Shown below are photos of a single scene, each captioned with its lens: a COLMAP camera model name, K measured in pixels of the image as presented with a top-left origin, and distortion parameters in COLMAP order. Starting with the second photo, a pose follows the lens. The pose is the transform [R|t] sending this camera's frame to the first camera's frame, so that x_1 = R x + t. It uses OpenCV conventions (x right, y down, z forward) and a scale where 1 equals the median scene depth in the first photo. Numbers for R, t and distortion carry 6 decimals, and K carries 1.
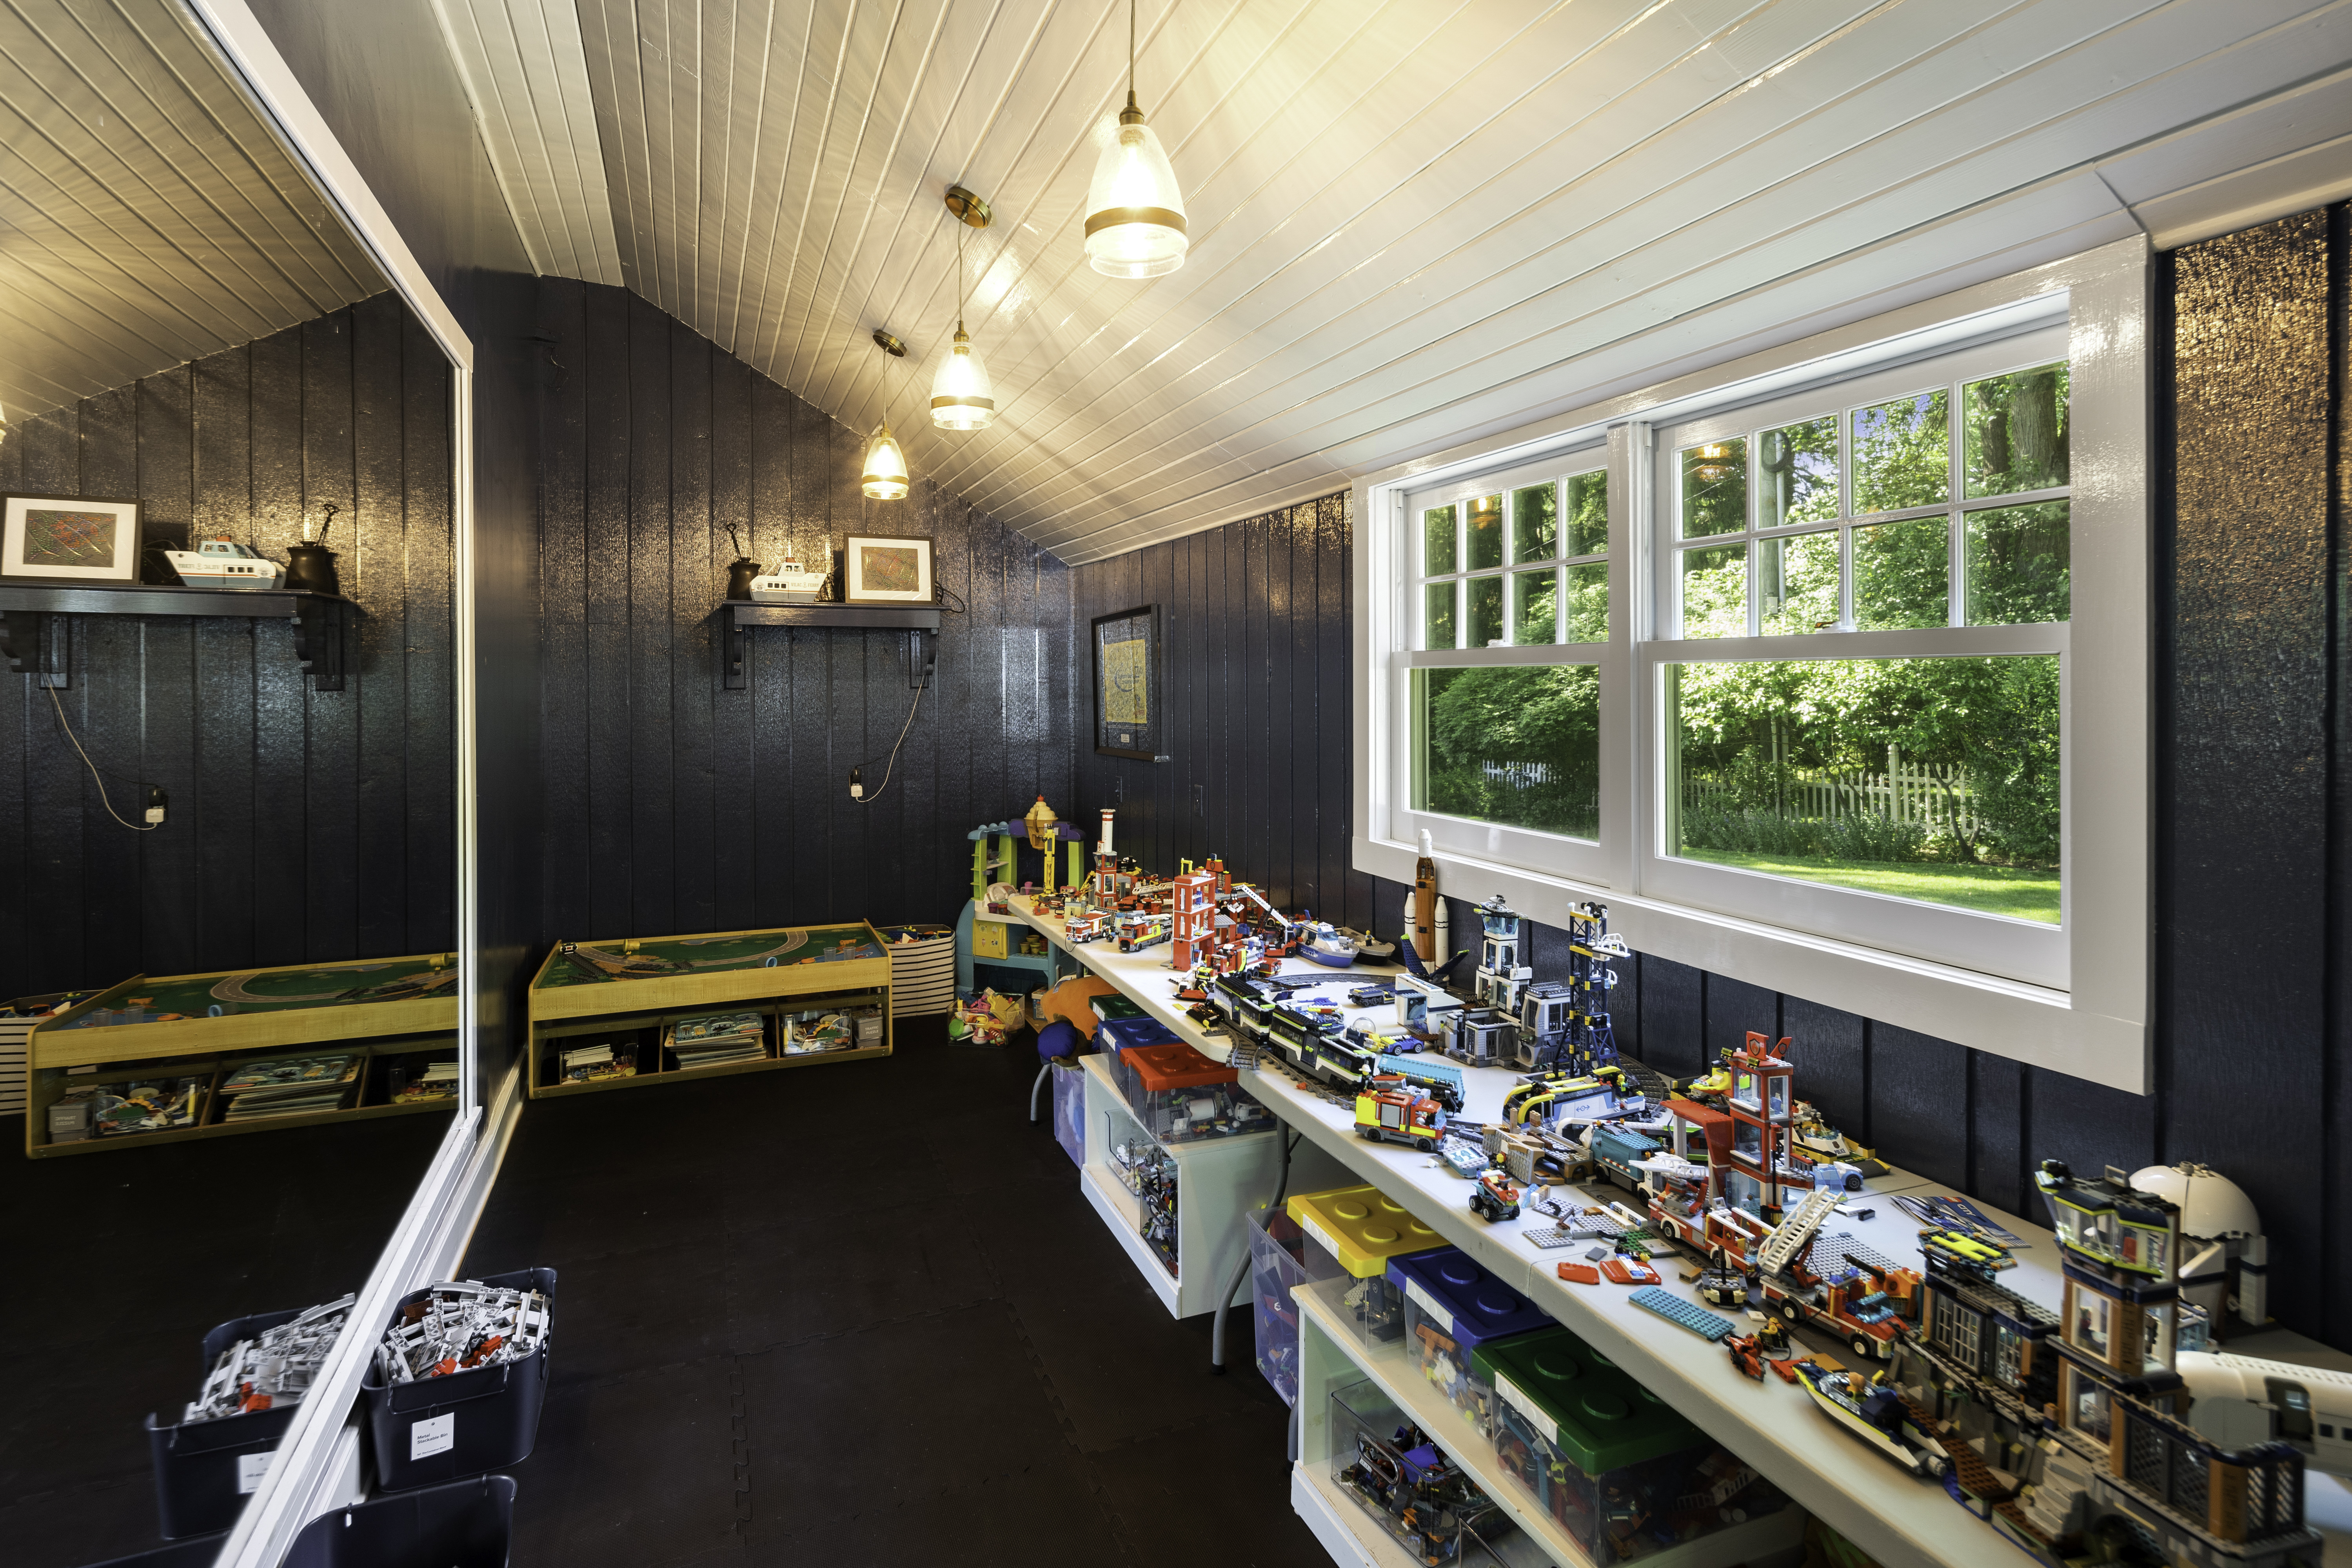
lens RADIAL K [[1162.1, 0, 1176.0], [0, 1162.1, 784.0], [0, 0, 1]] dist [-0.012364, -0.000010]
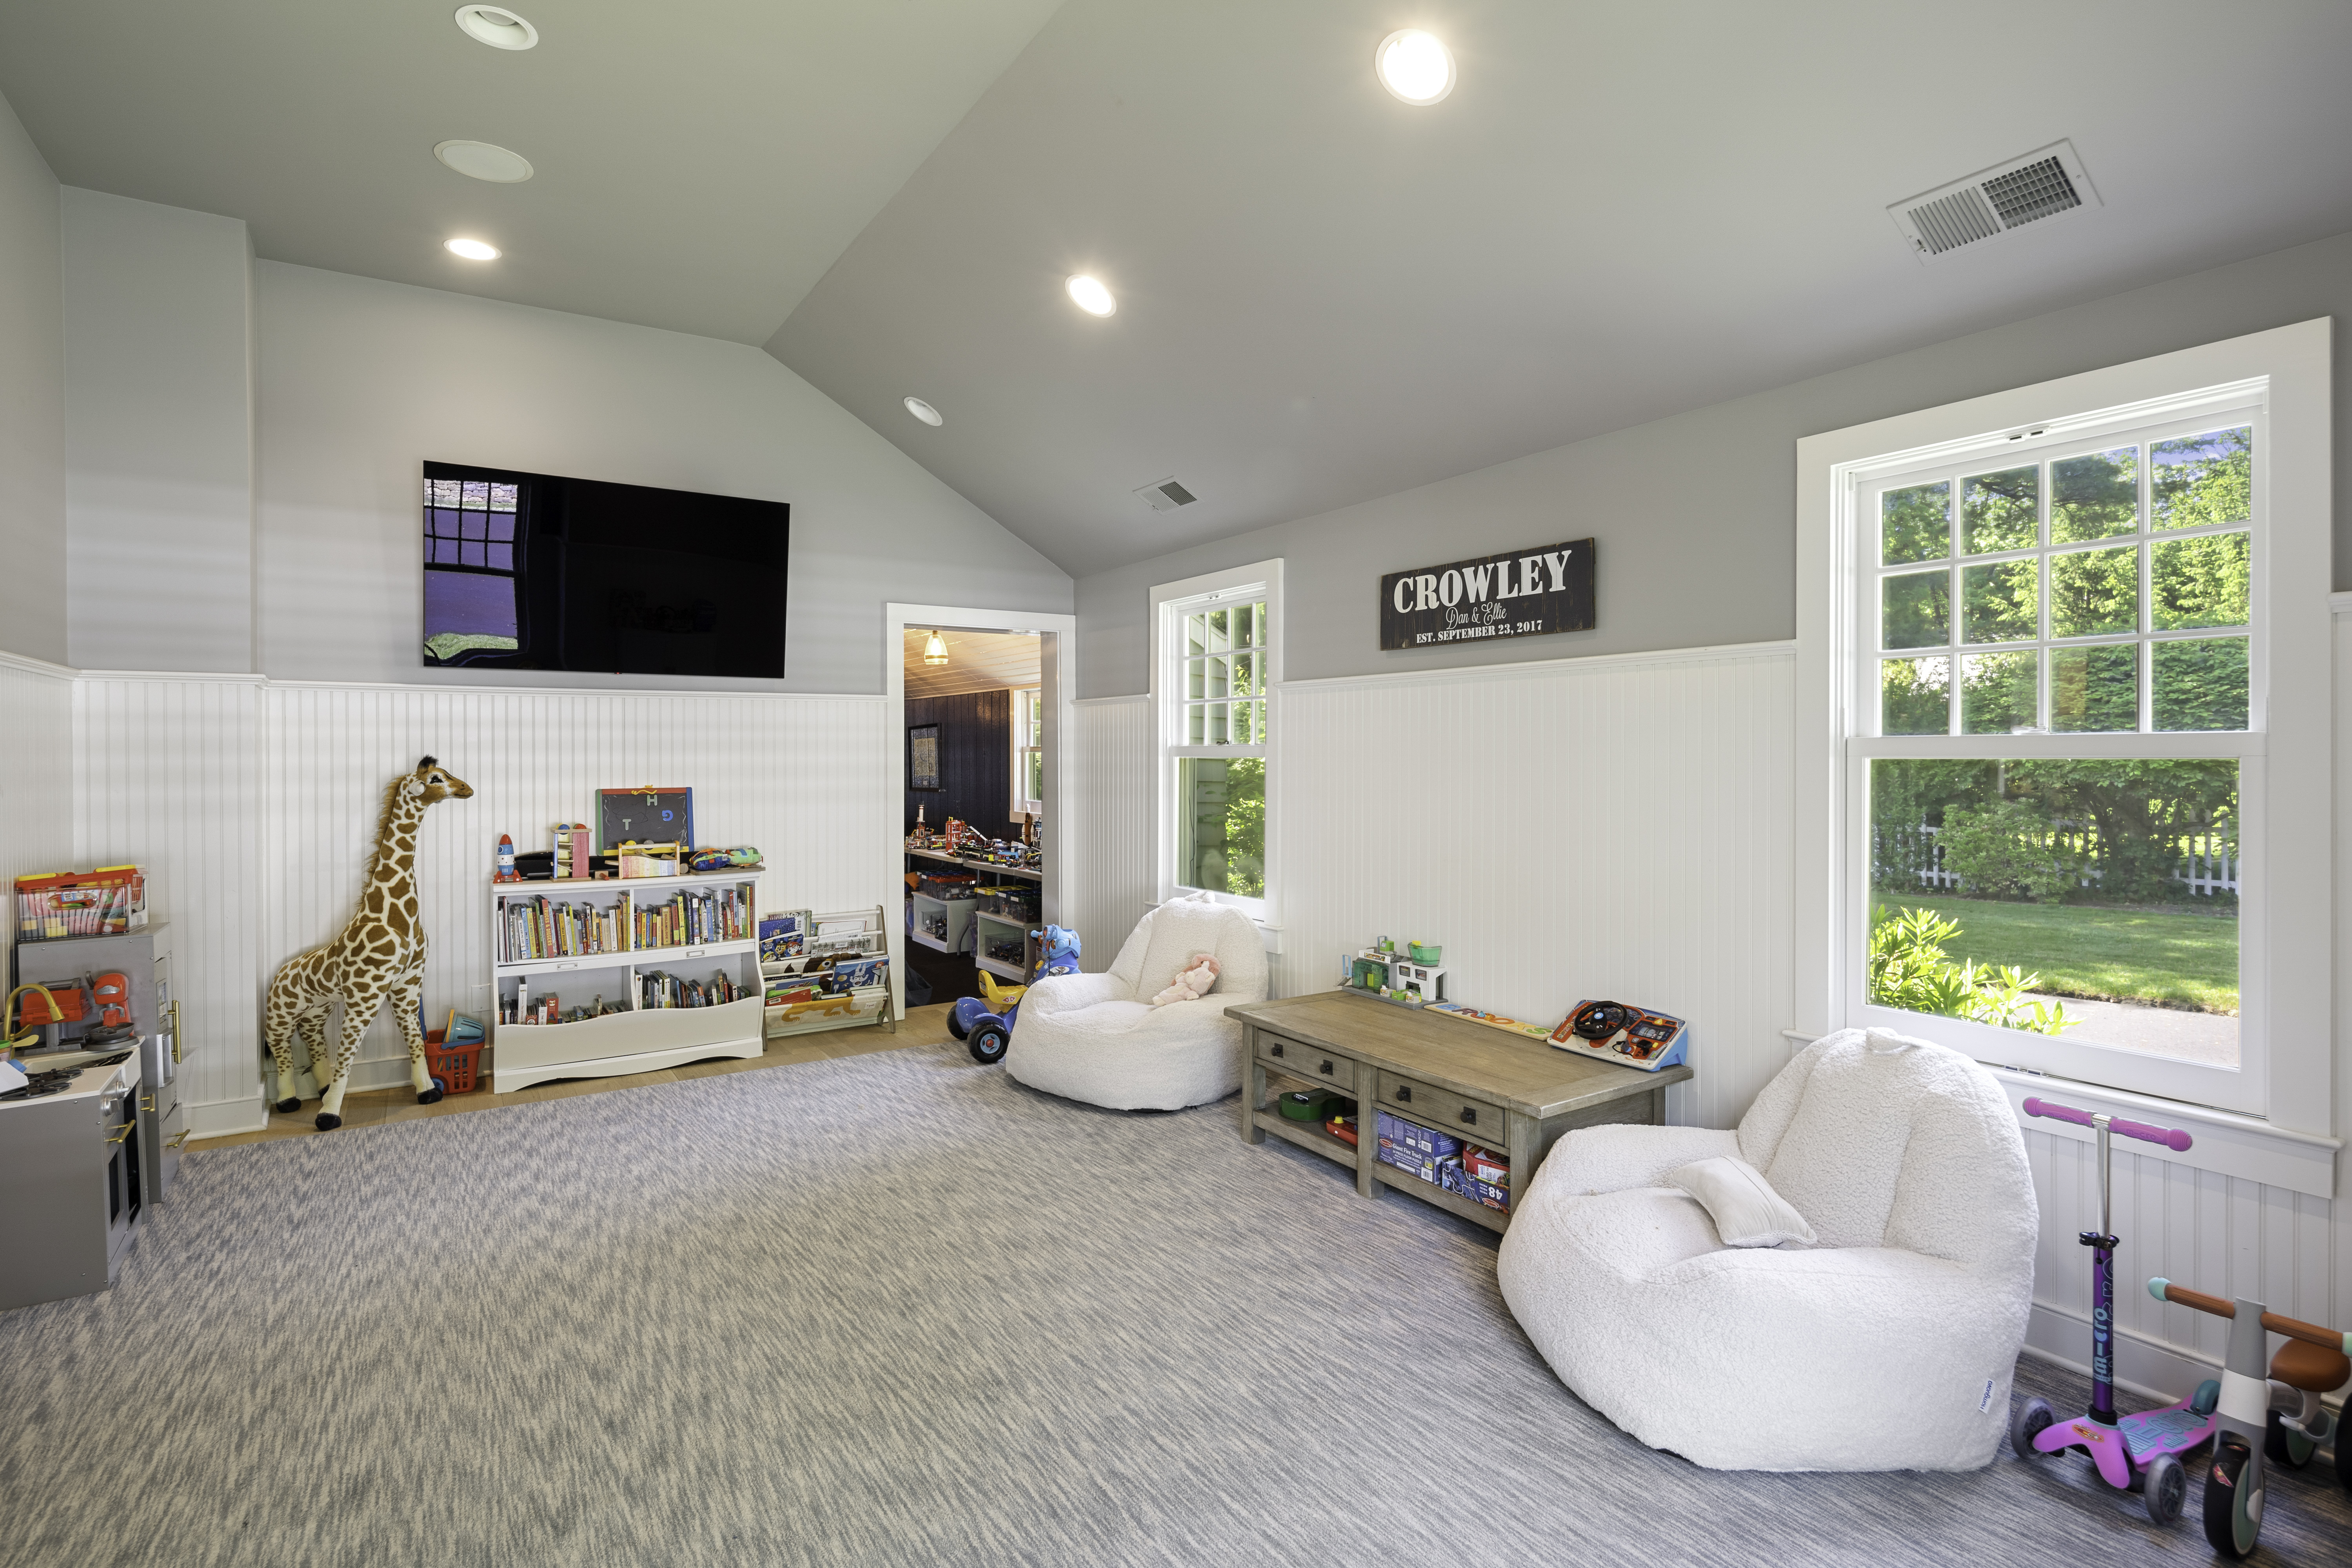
lens RADIAL K [[1162.1, 0, 1176.0], [0, 1162.1, 784.0], [0, 0, 1]] dist [-0.012364, -0.000010]
pose [[0.981296, 0.000957, 0.192500, 0.003943], [0.012303, 0.997632, -0.067676, 0.201069], [-0.192109, 0.068778, 0.978960, -2.139476]]
